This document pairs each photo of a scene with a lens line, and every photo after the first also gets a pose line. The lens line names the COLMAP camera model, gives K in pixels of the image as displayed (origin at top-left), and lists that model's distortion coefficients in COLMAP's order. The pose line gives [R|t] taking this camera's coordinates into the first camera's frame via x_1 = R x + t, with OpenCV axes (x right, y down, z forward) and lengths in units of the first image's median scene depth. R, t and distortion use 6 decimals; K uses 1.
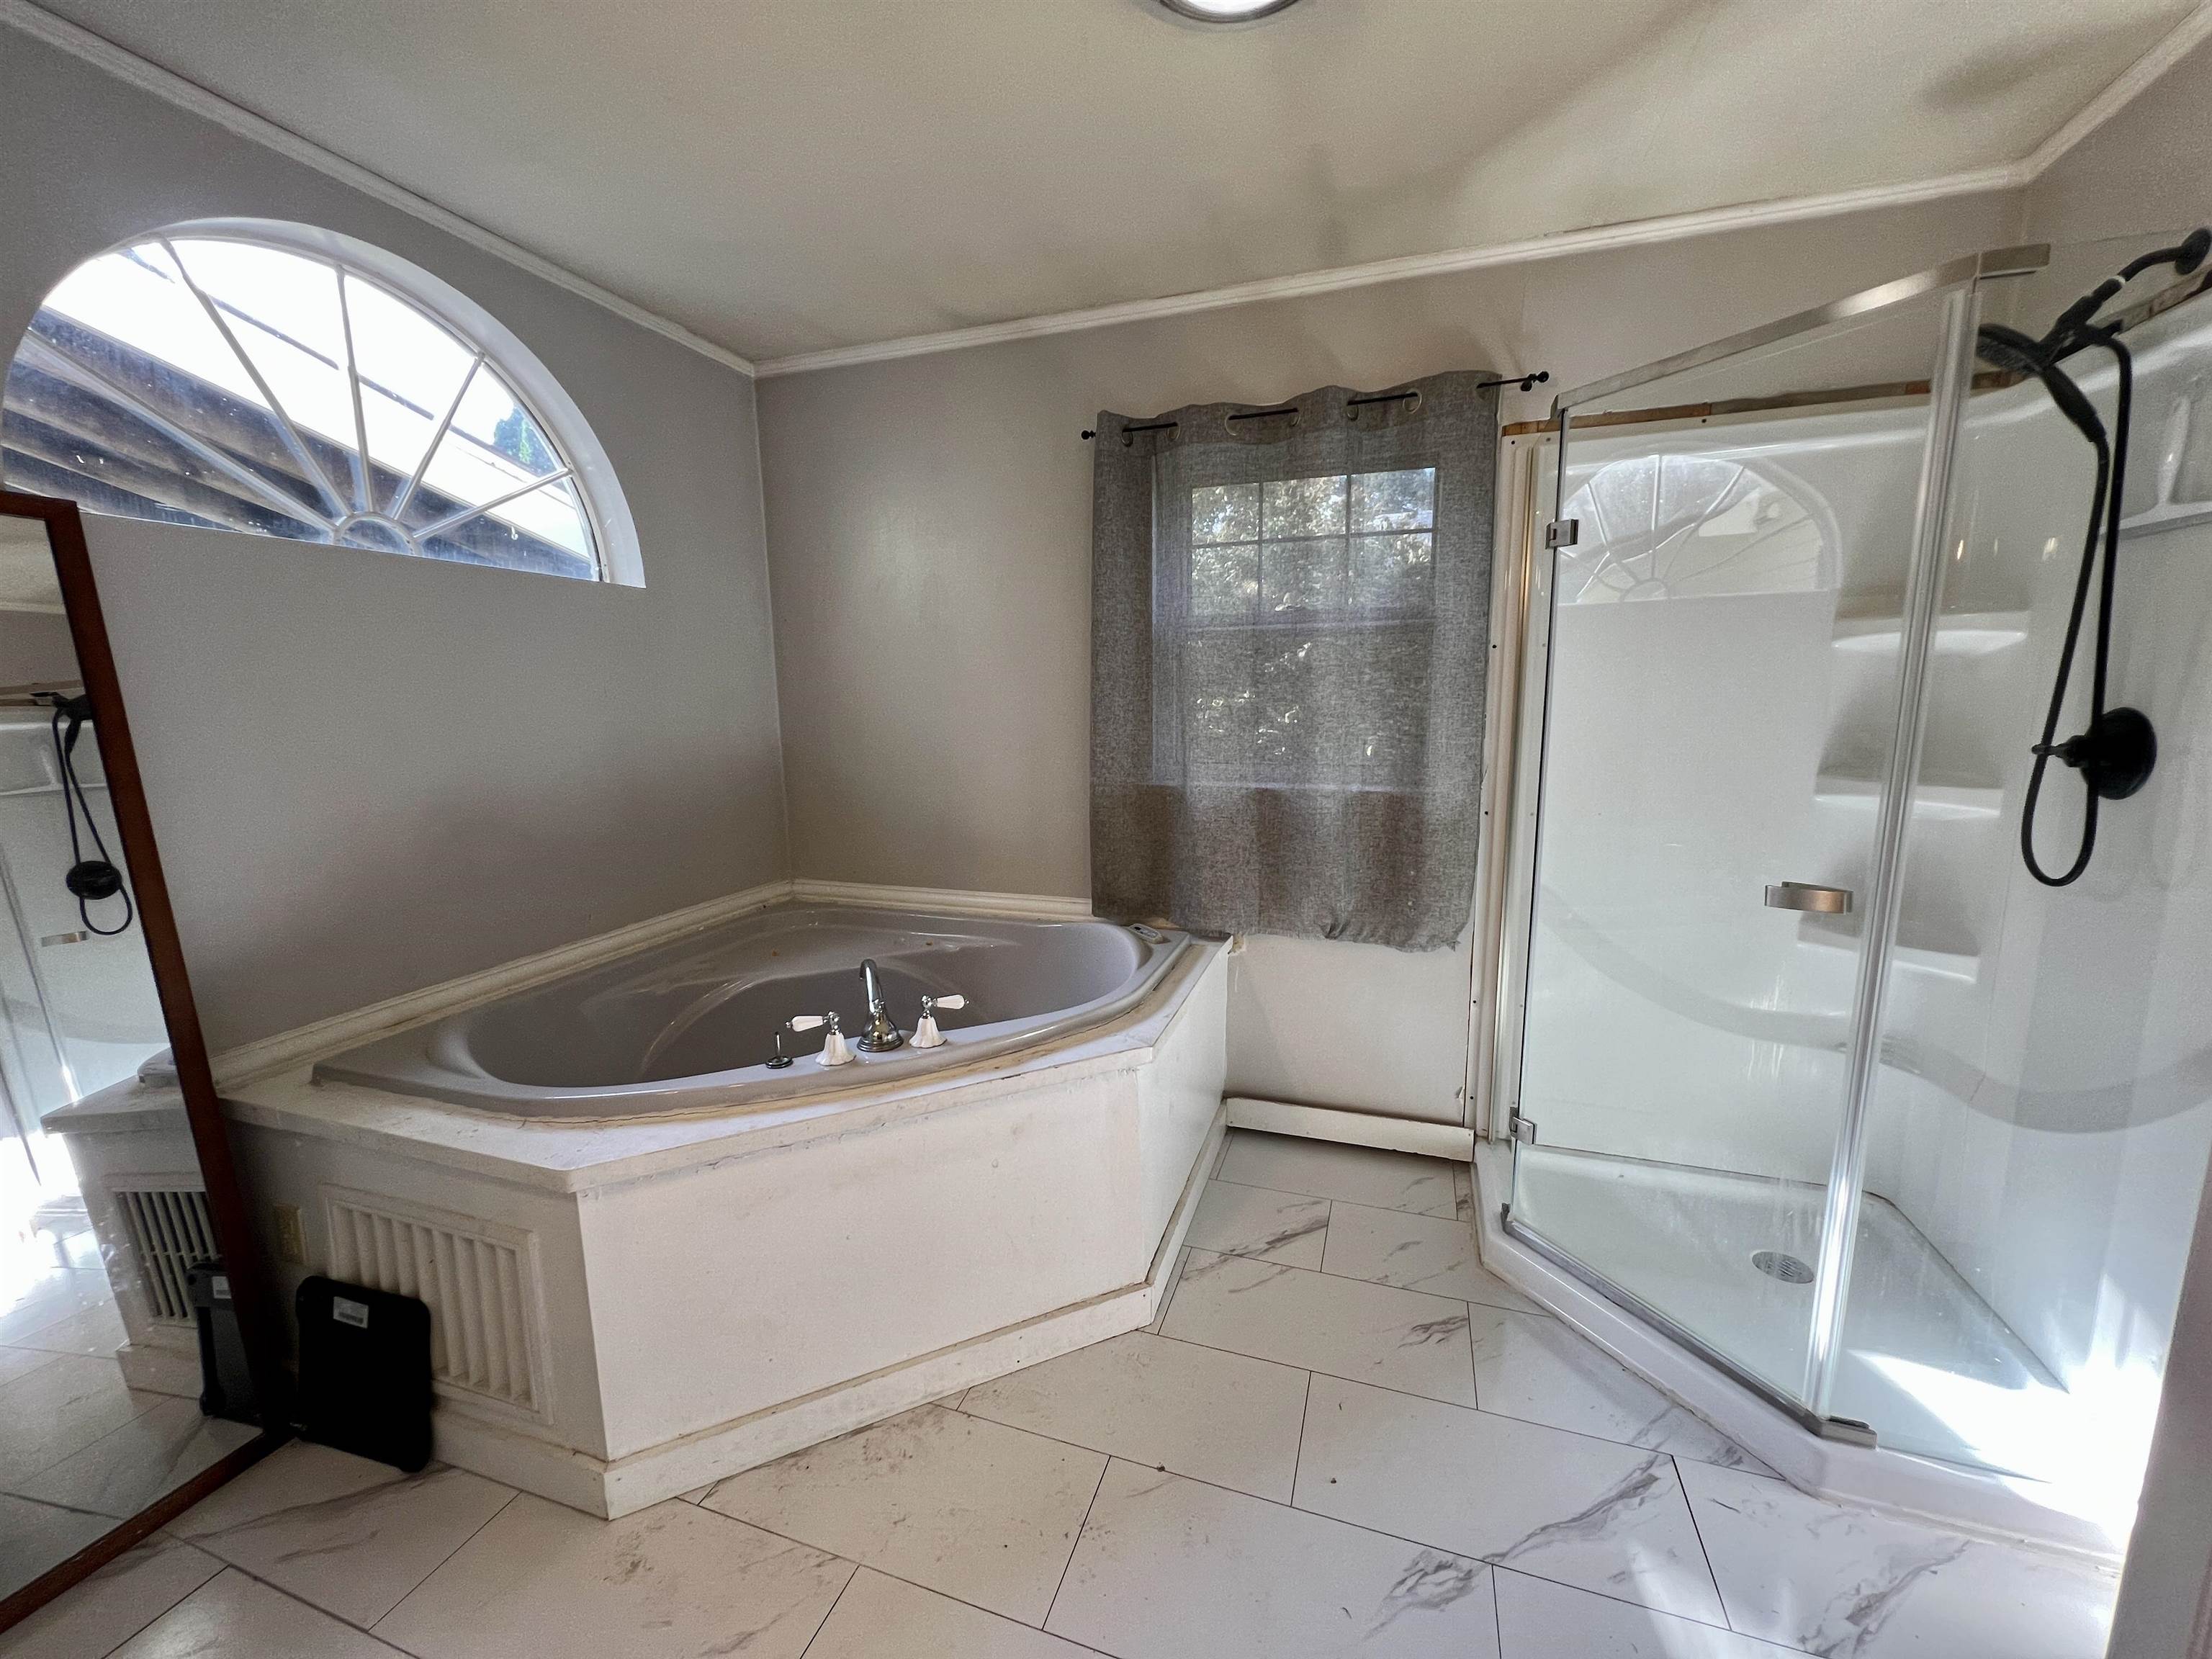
lens RADIAL K [[883.5, 0, 1103.5], [0, 883.5, 827.7], [0, 0, 1]] dist [-0.002165, 0.000593]
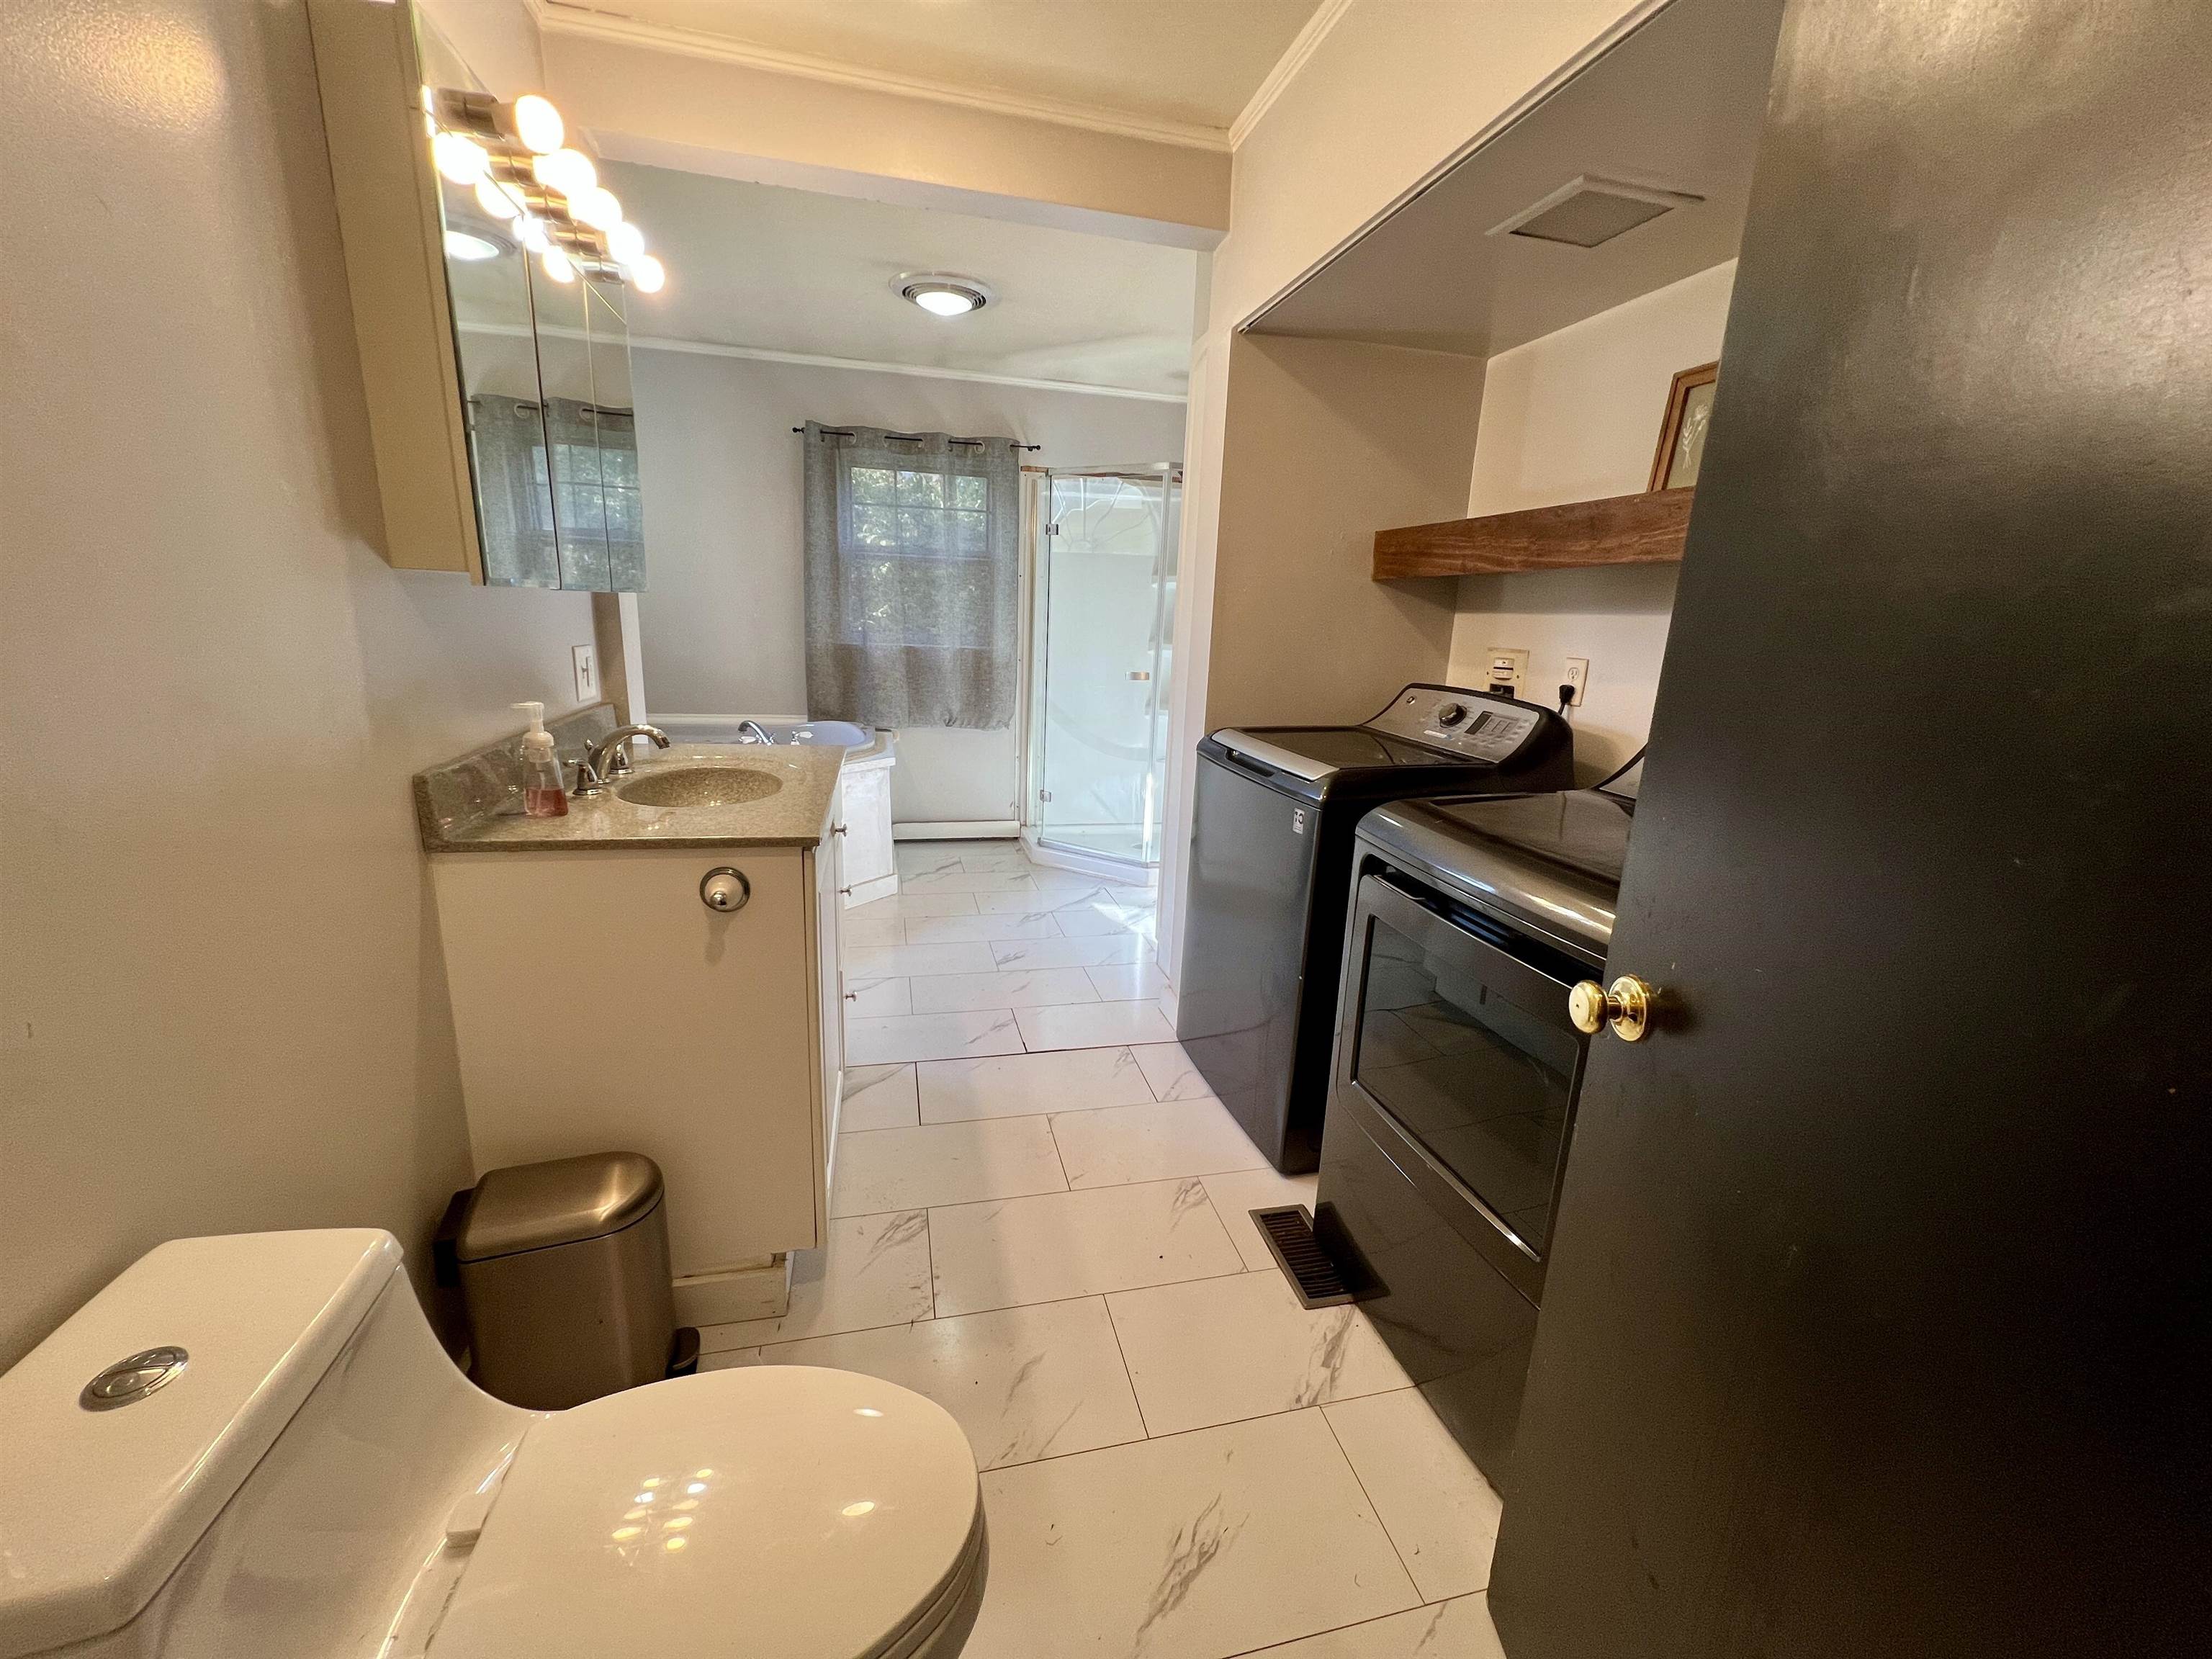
lens RADIAL K [[883.5, 0, 1107.7], [0, 883.5, 824.9], [0, 0, 1]] dist [-0.002165, 0.000593]
pose [[0.837865, -0.083985, 0.539378, -0.519534], [0.035148, 0.994344, 0.100227, 0.163841], [-0.544745, -0.065018, 0.836077, -0.822813]]
